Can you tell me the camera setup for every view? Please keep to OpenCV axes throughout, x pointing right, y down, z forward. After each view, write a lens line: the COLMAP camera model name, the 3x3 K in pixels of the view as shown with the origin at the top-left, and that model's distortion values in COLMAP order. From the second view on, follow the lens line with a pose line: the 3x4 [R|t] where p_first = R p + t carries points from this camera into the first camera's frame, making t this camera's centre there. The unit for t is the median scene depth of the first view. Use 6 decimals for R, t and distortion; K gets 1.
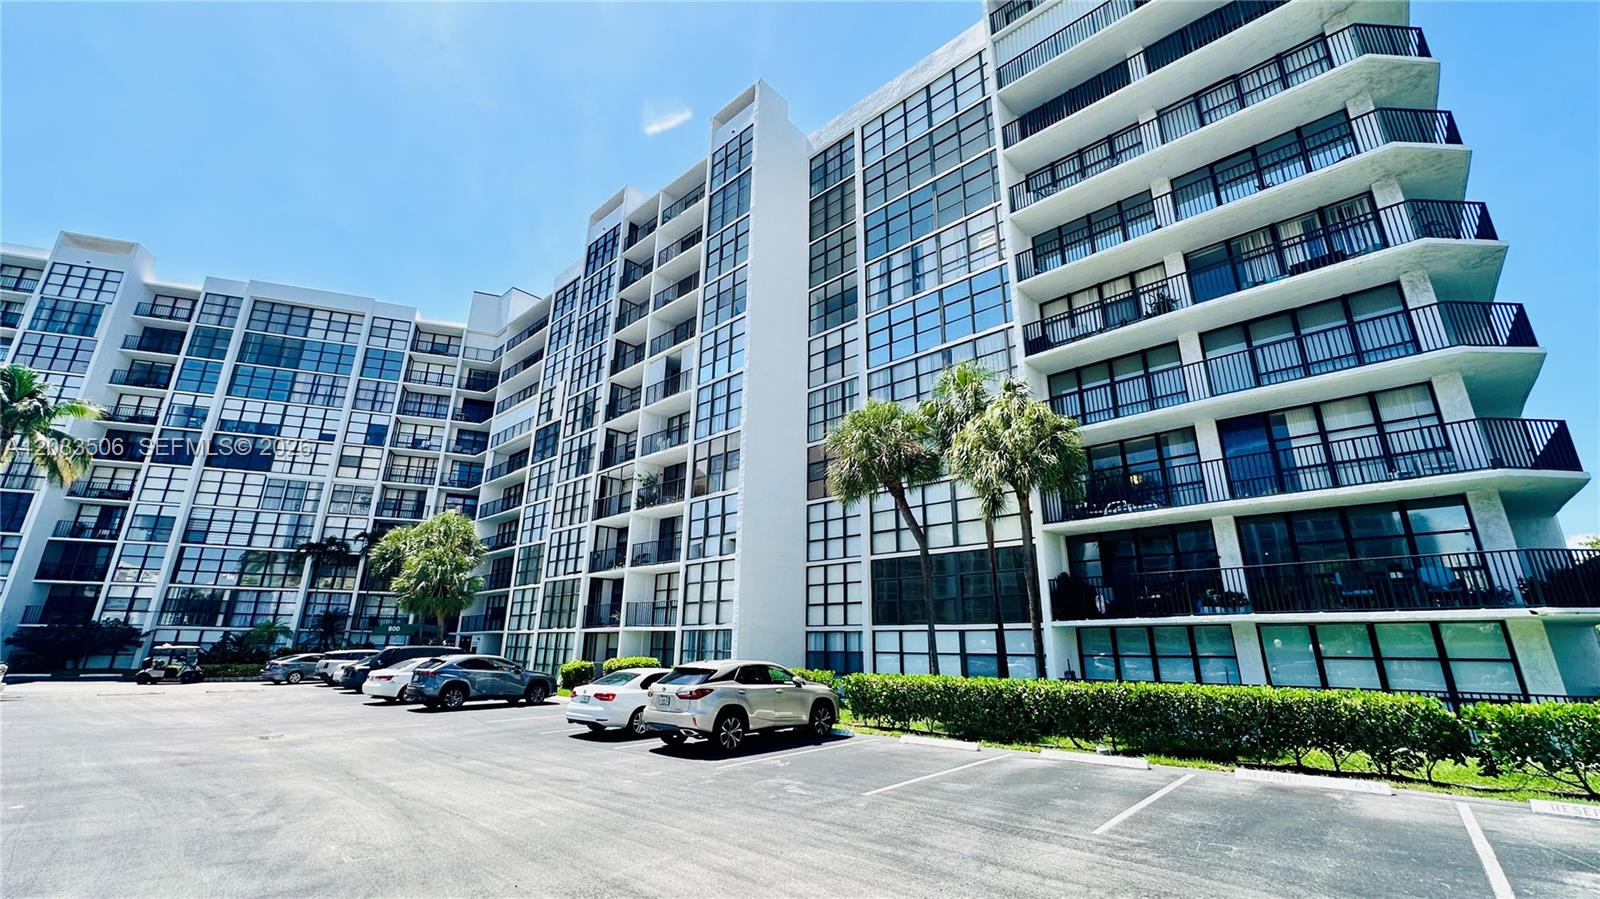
lens RADIAL K [[635.9, 0, 797.4], [0, 635.9, 449.3], [0, 0, 1]] dist [-0.002318, 0.000542]
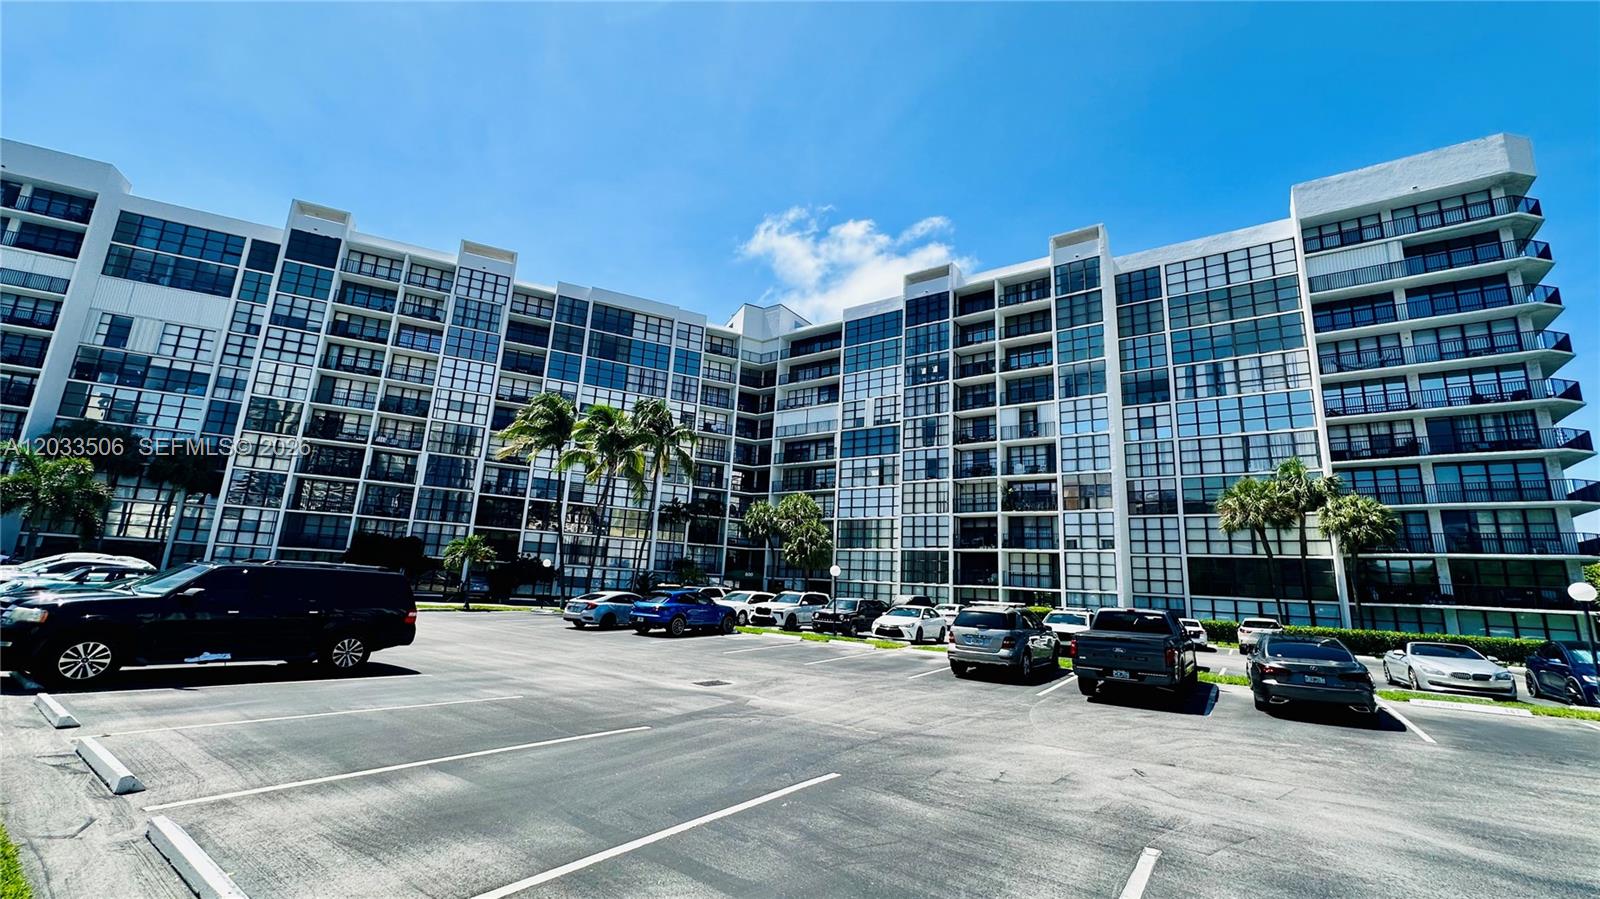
lens RADIAL K [[635.9, 0, 806.1], [0, 635.9, 450.9], [0, 0, 1]] dist [-0.002318, 0.000542]
pose [[0.991472, 0.066199, 0.112250, -0.841310], [-0.076377, 0.993104, 0.088942, -0.137579], [-0.105588, -0.096757, 0.989691, -0.414256]]
